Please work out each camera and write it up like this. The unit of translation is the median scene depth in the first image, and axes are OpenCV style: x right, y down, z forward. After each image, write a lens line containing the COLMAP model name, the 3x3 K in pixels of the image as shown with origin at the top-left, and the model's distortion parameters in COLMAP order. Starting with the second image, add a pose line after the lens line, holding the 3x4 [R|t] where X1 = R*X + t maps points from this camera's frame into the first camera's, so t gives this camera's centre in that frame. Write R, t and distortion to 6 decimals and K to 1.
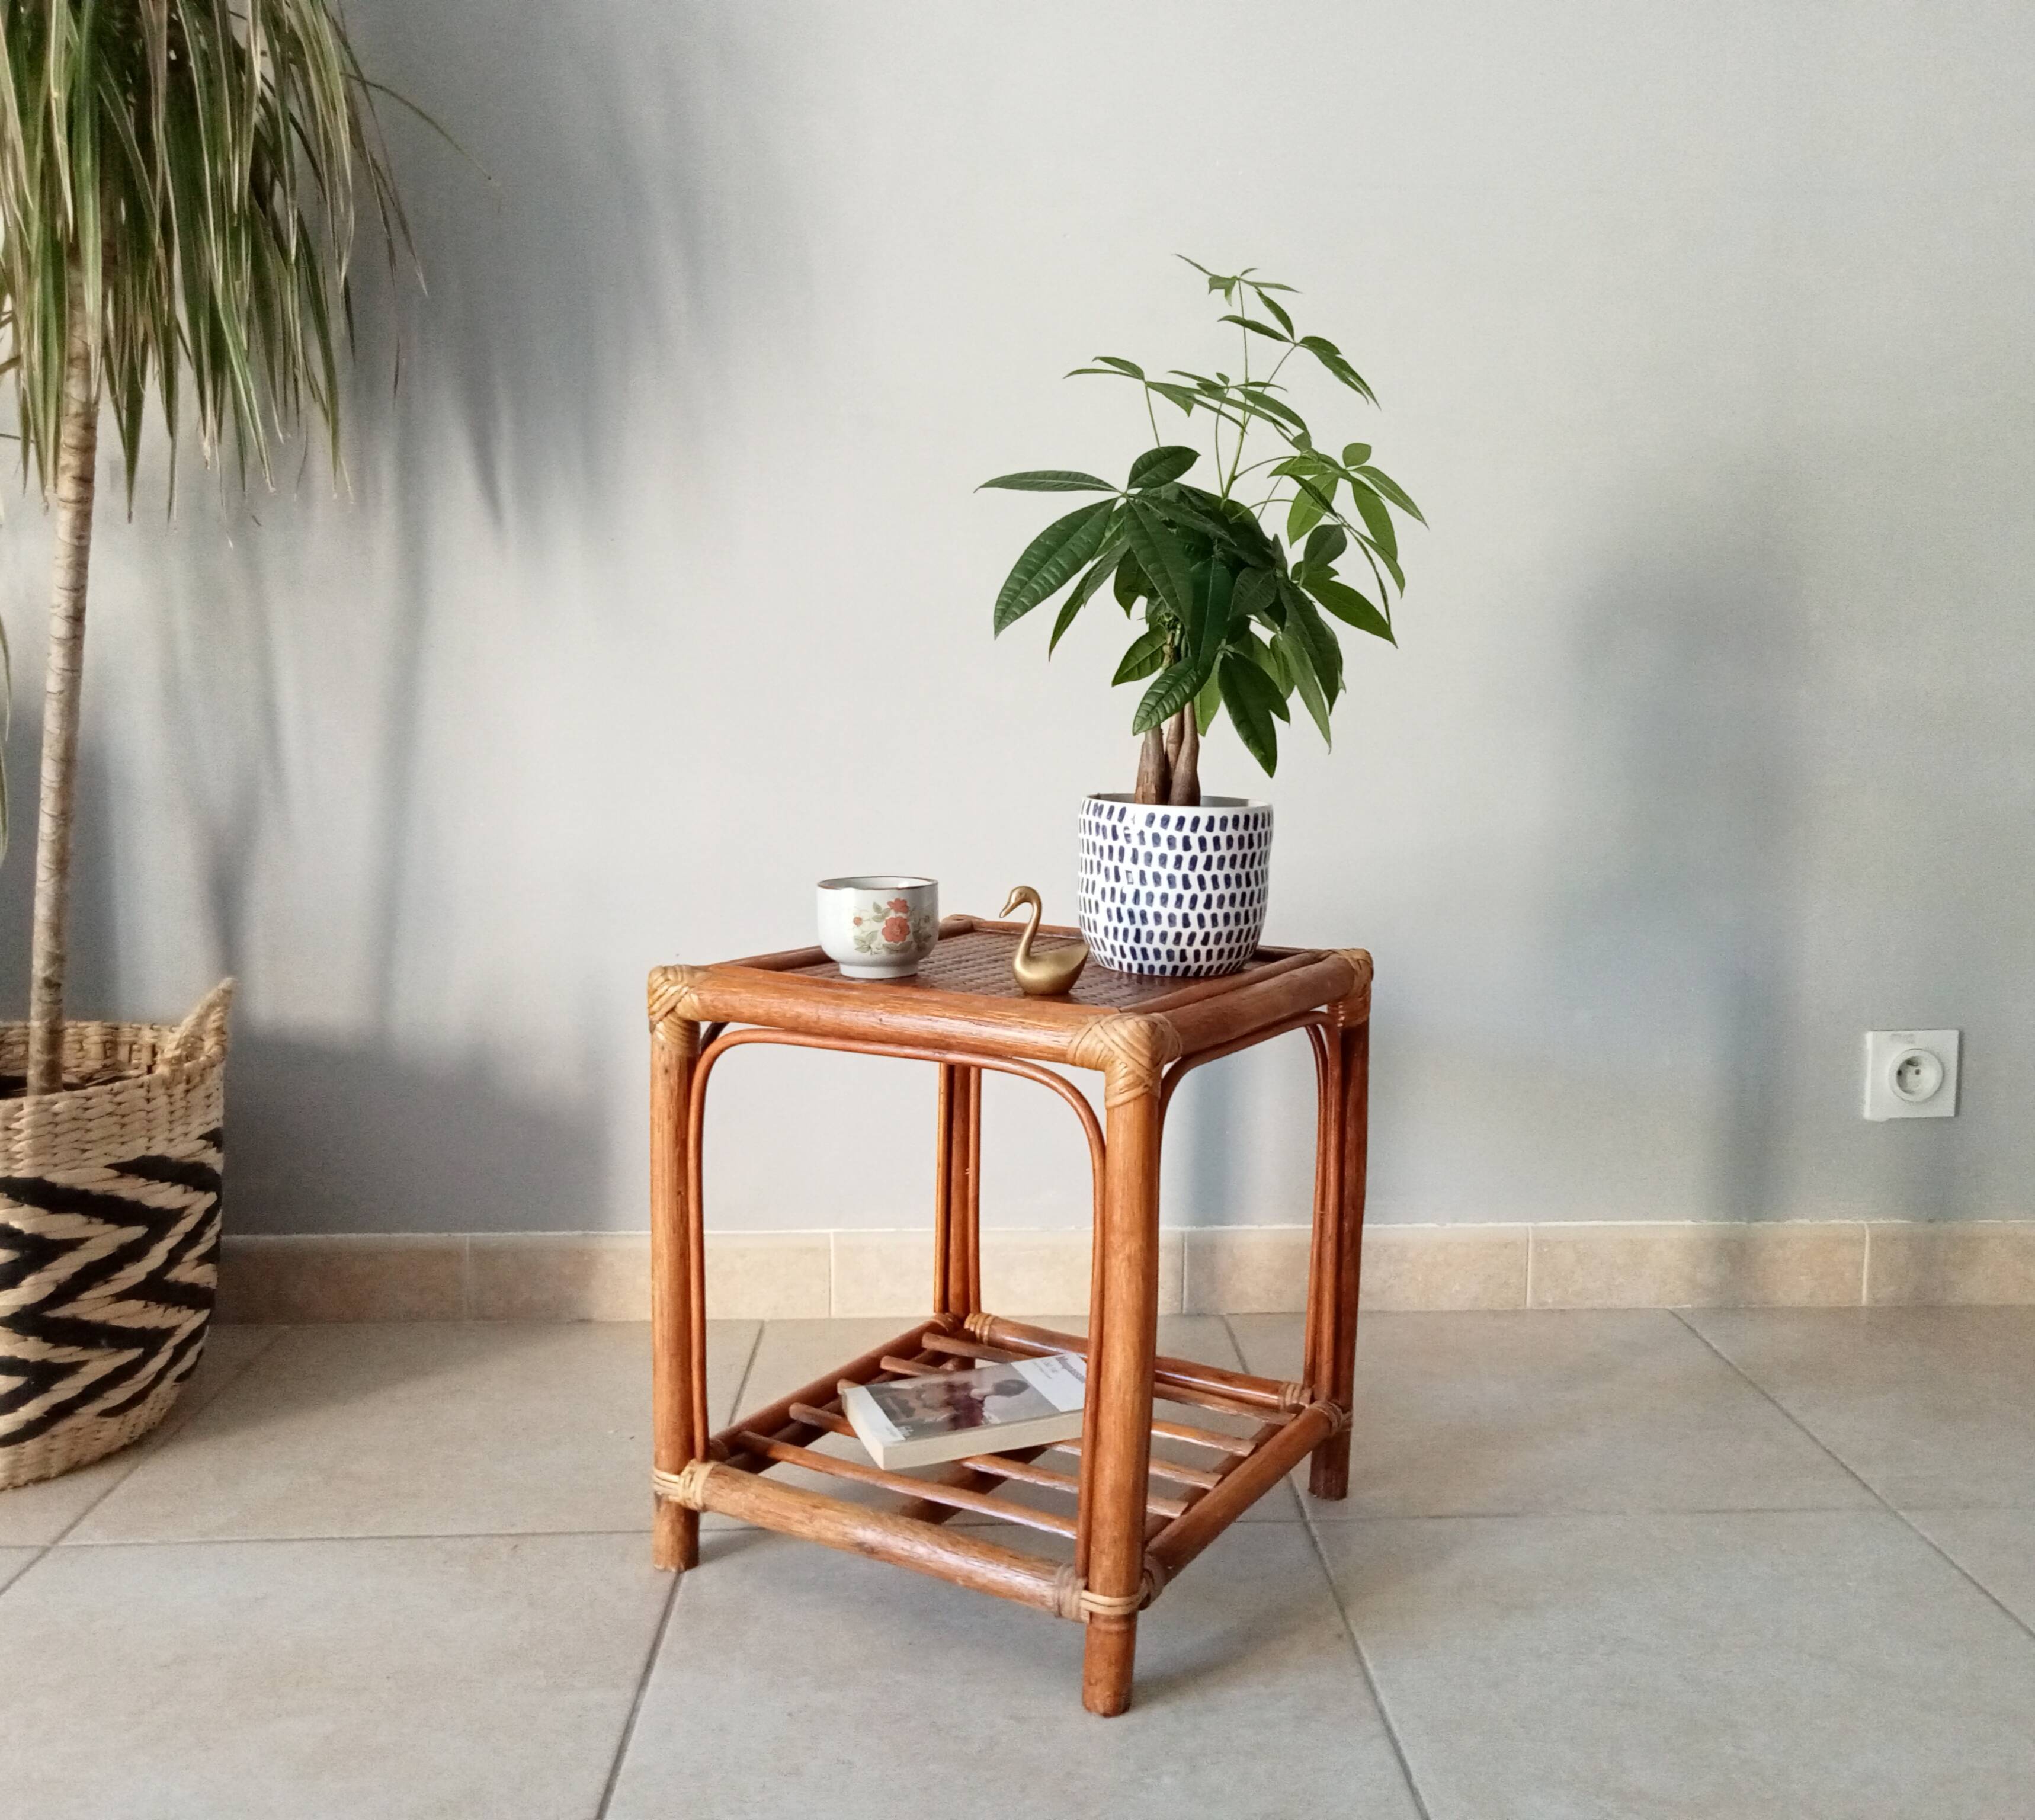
lens RADIAL K [[1914.9, 0, 1109.1], [0, 1914.9, 873.4], [0, 0, 1]] dist [0.021162, 0.000000]
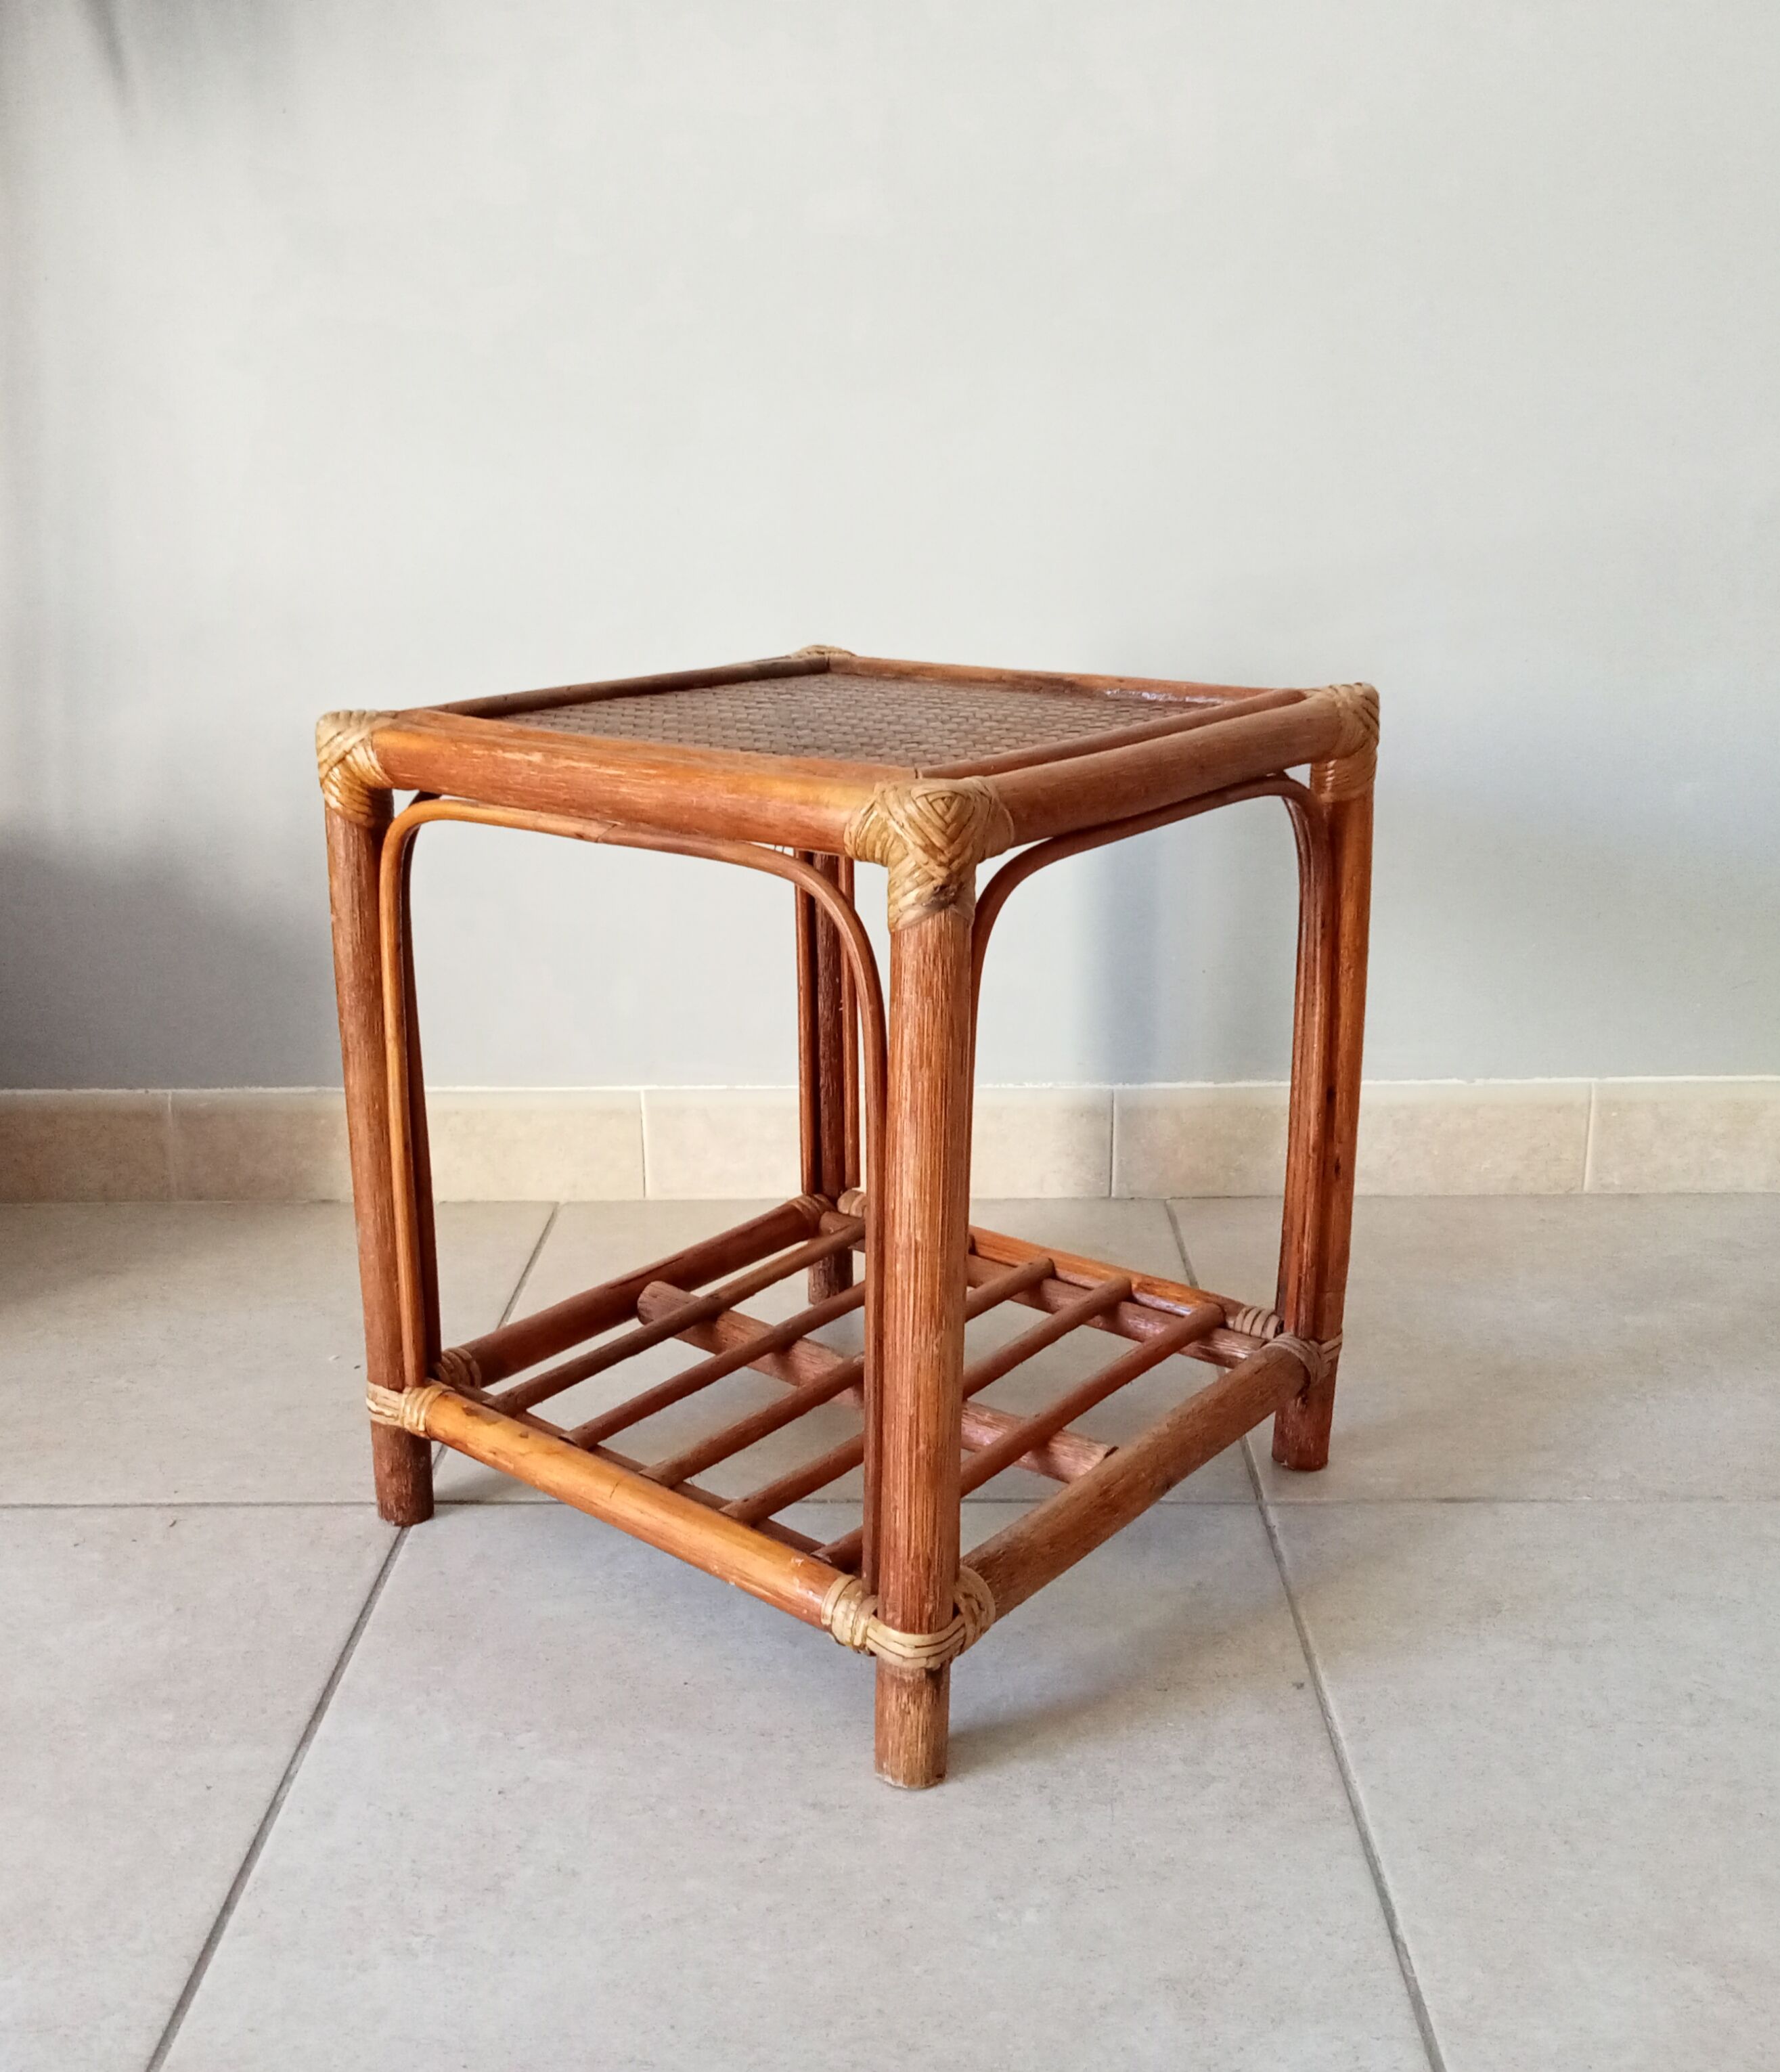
lens RADIAL K [[2162.5, 0, 910.0], [0, 2162.5, 1044.5], [0, 0, 1]] dist [0.026072, 0.000000]
pose [[0.996446, 0.001324, -0.084220, 0.043041], [0.014158, 0.983017, 0.182970, 0.022202], [0.083032, -0.183512, 0.979504, 0.248883]]
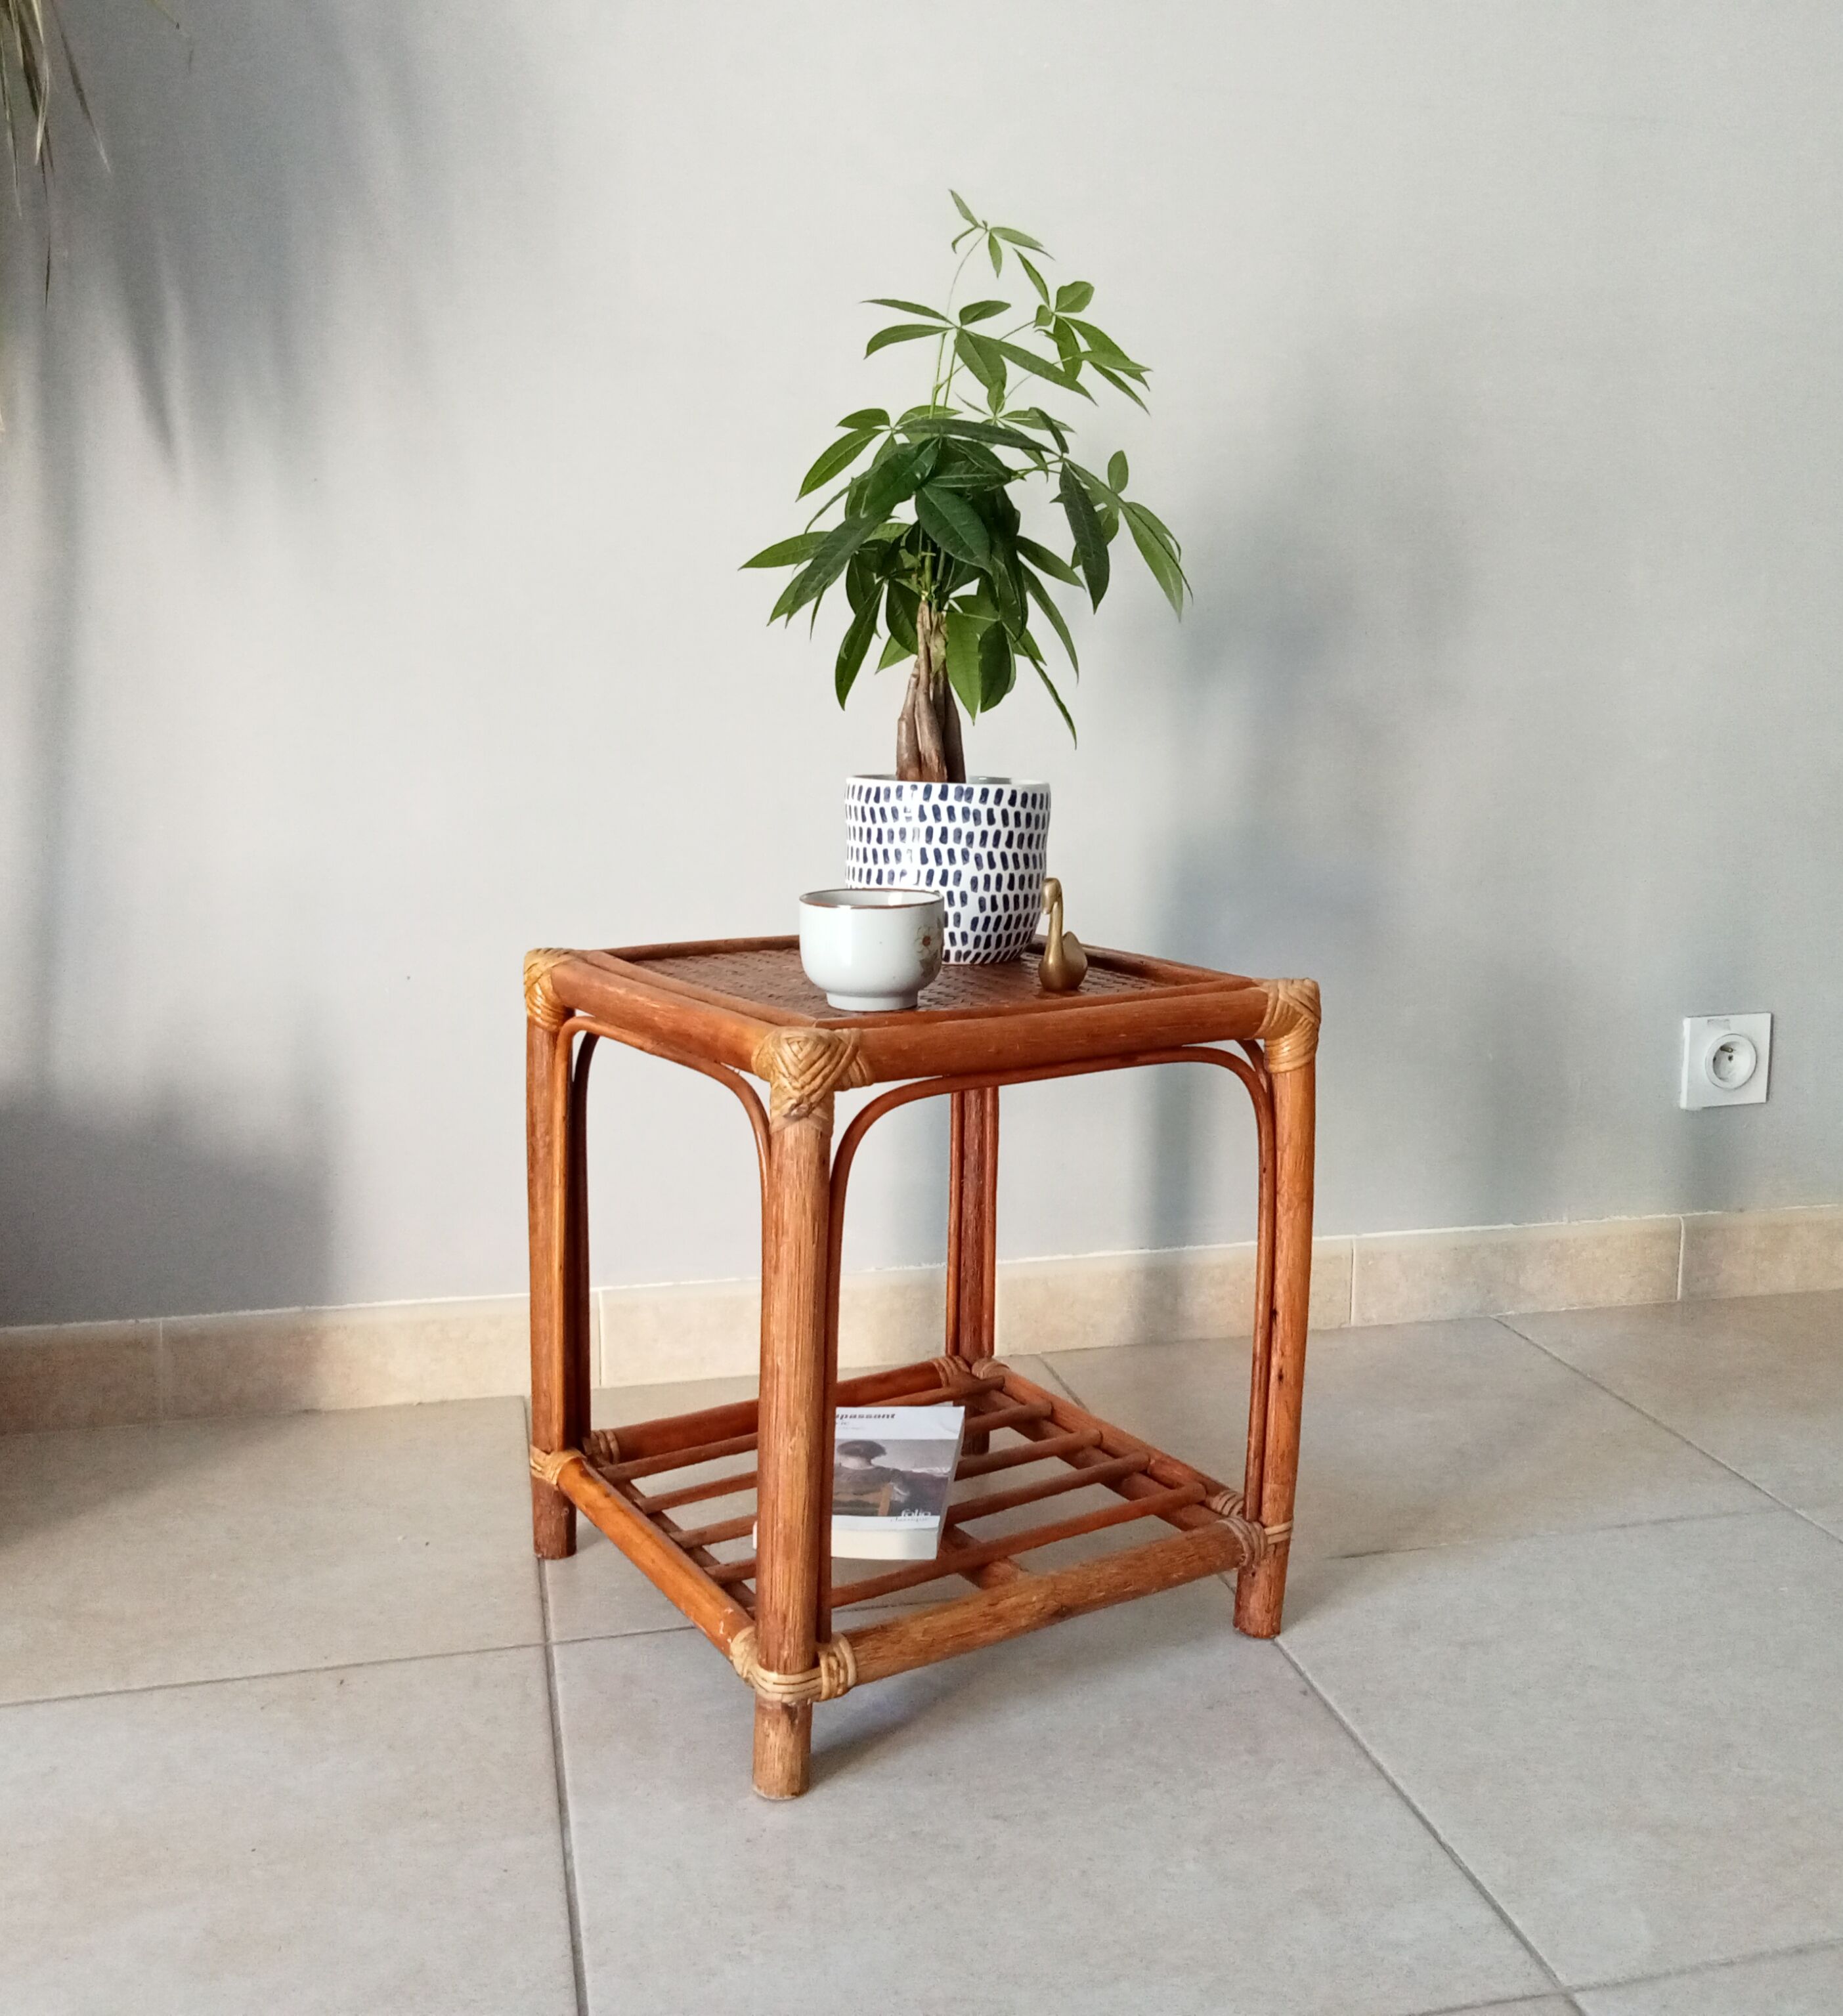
lens RADIAL K [[2115.7, 0, 1010.3], [0, 2115.7, 982.2], [0, 0, 1]] dist [0.024382, 0.000000]
pose [[0.981006, -0.031833, 0.191349, -0.193779], [0.020509, 0.997935, 0.060871, -0.009383], [-0.192891, -0.055790, 0.979633, 0.042324]]
